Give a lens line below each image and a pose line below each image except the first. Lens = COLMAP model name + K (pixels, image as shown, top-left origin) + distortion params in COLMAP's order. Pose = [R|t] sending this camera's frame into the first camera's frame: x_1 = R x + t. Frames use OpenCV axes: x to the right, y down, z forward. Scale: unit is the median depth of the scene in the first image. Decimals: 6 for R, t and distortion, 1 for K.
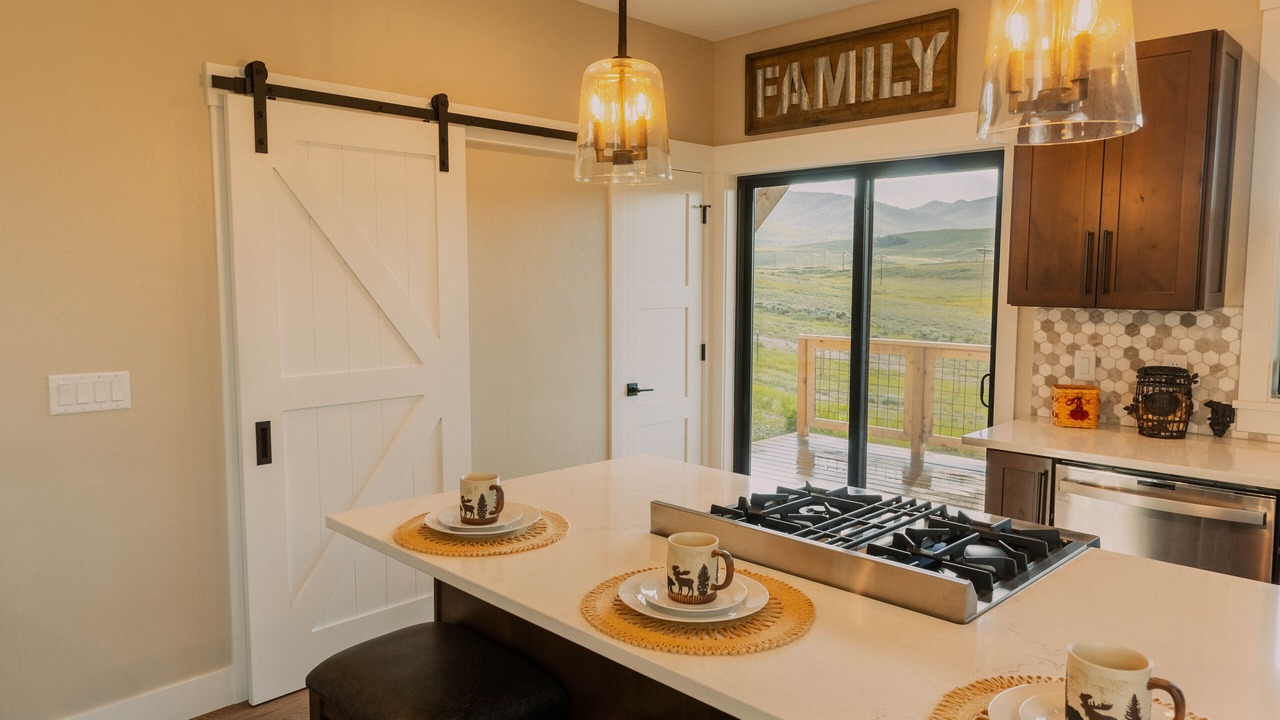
lens RADIAL K [[847.6, 0, 640.0], [0, 847.6, 360.0], [0, 0, 1]] dist [-0.000210, -0.000472]
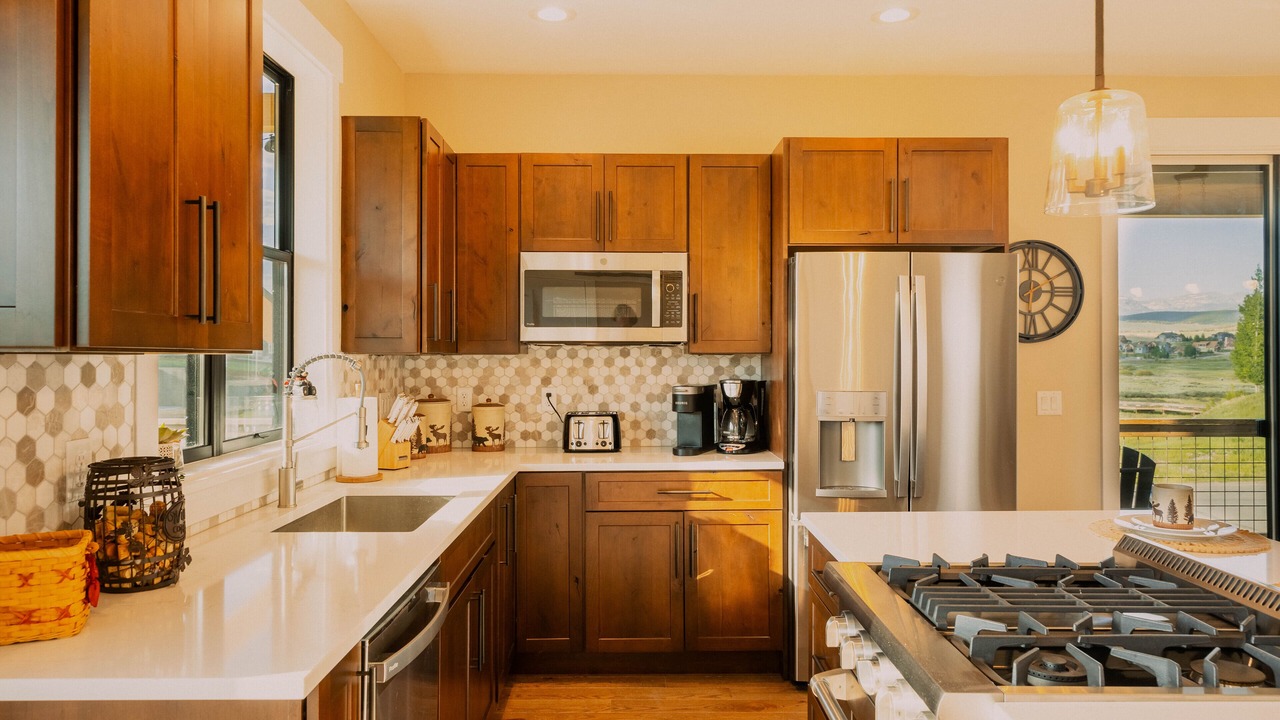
lens RADIAL K [[871.7, 0, 640.0], [0, 871.7, 360.0], [0, 0, 1]] dist [0.009618, 0.000708]
pose [[-0.702755, -0.006707, 0.711401, -0.013506], [0.069347, 0.994548, 0.077881, -0.074573], [-0.708044, 0.104064, -0.698458, 1.120924]]
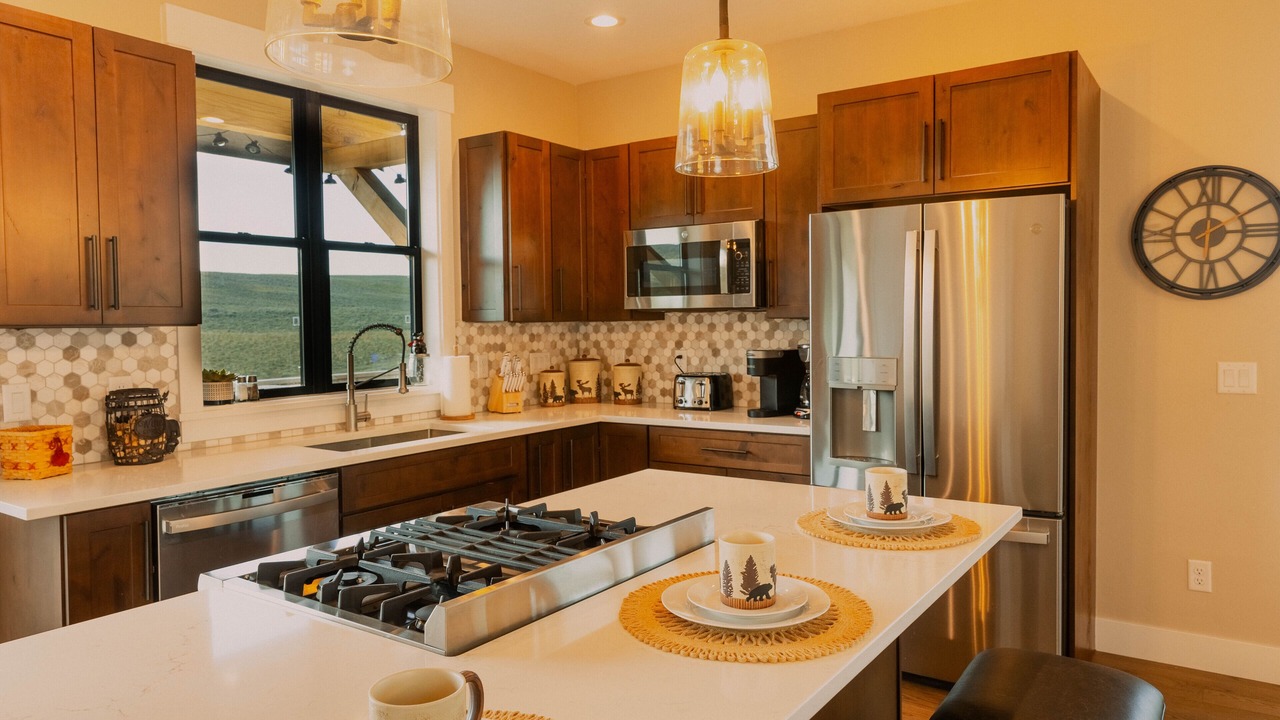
lens RADIAL K [[847.6, 0, 640.0], [0, 847.6, 360.0], [0, 0, 1]] dist [-0.000210, -0.000472]
pose [[-0.159931, -0.047235, 0.985998, -0.375838], [0.109577, 0.991832, 0.065288, -0.022403], [-0.981028, 0.118484, -0.153448, 0.574697]]
